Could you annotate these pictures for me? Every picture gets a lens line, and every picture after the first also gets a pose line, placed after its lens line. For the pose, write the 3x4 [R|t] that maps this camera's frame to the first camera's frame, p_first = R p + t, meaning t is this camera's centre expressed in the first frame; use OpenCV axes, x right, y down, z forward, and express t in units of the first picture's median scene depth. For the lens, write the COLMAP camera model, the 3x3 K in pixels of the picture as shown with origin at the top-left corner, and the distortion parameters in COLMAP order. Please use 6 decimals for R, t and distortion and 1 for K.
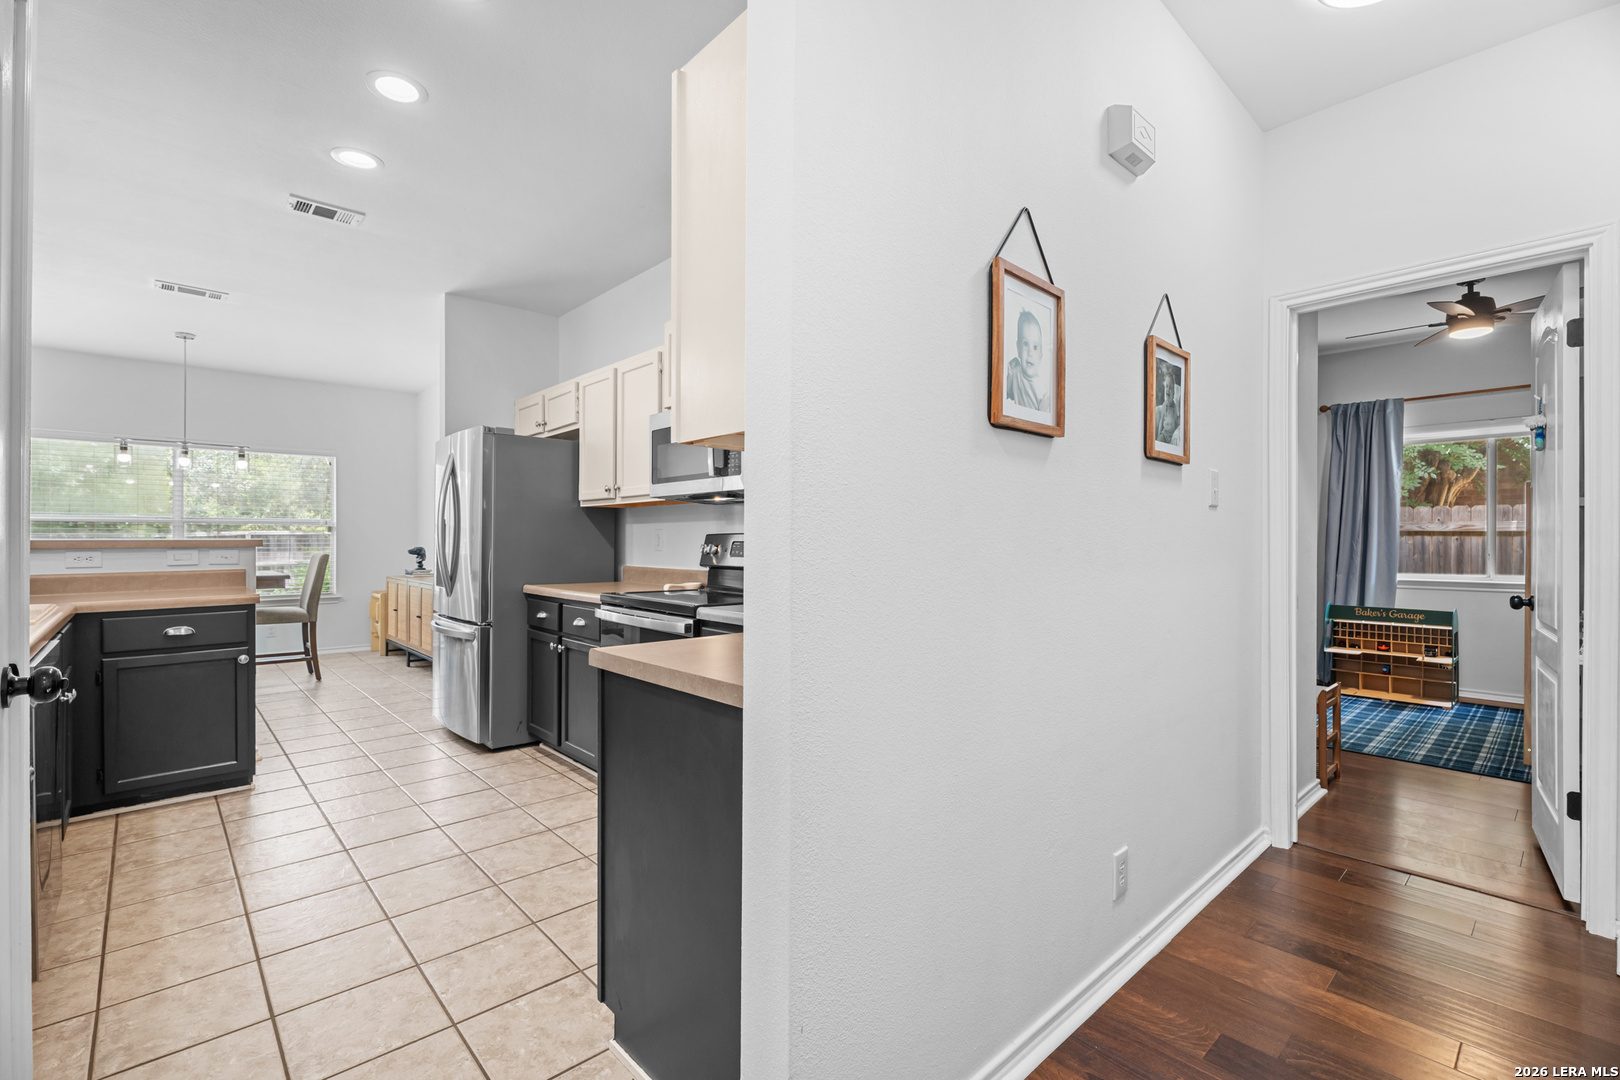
lens RADIAL K [[725.9, 0, 799.5], [0, 725.9, 541.7], [0, 0, 1]] dist [0.000811, 0.000768]
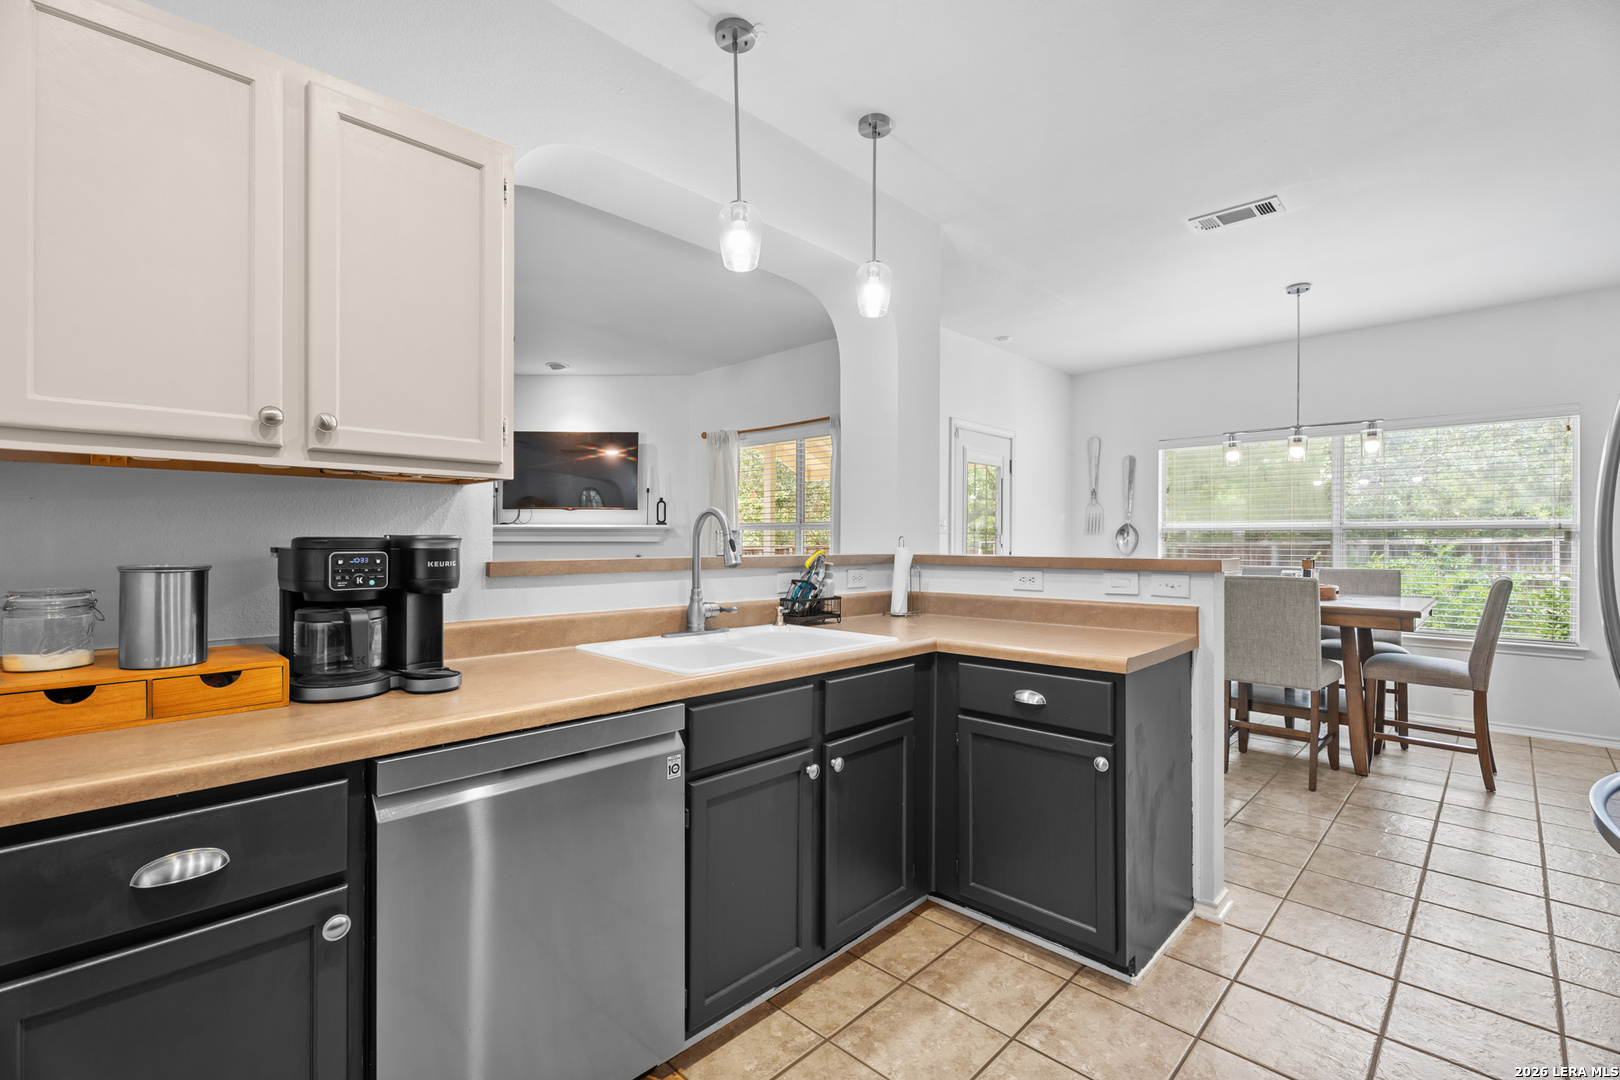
lens RADIAL K [[725.9, 0, 796.9], [0, 725.9, 542.9], [0, 0, 1]] dist [0.000811, 0.000768]
pose [[0.067404, 0.001207, -0.997725, -0.156288], [-0.006267, 0.999980, 0.000786, -0.015270], [0.997706, 0.006200, 0.067410, 0.585900]]
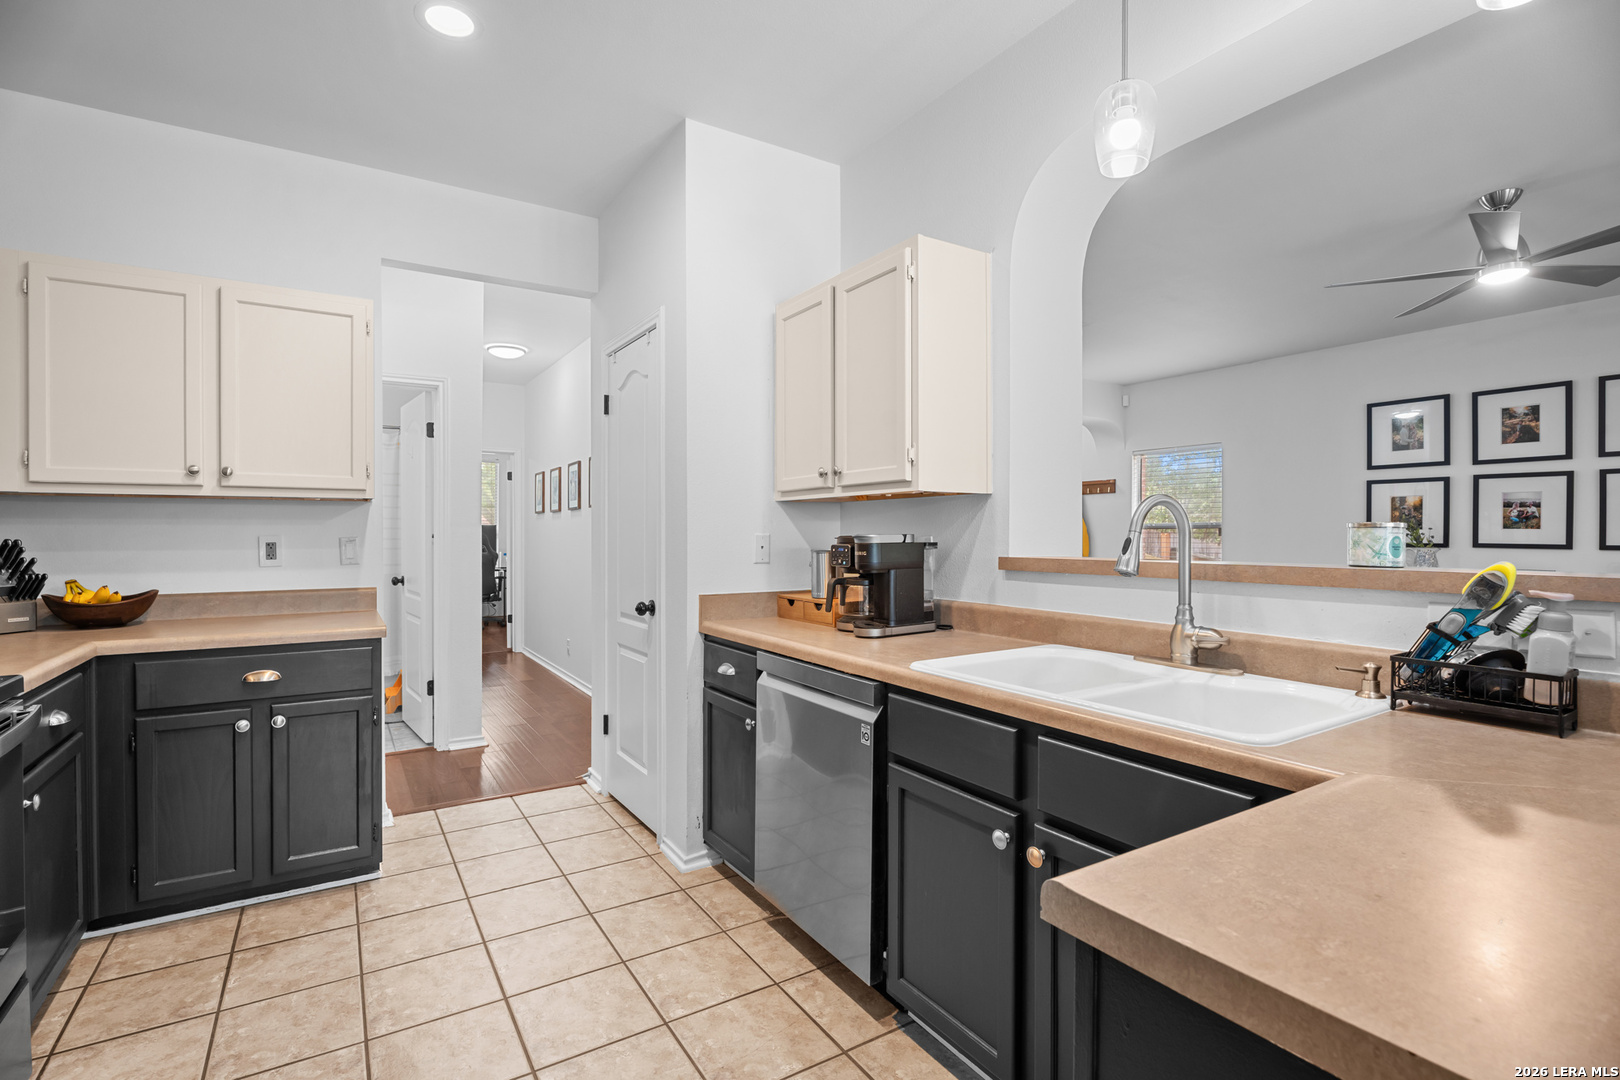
lens RADIAL K [[736.0, 0, 811.3], [0, 736.0, 539.1], [0, 0, 1]] dist [-0.004785, -0.000277]
pose [[-0.987856, -0.005342, 0.155282, -0.594917], [-0.003956, 0.999950, 0.009233, -0.019996], [-0.155323, 0.008506, -0.987827, 1.011273]]
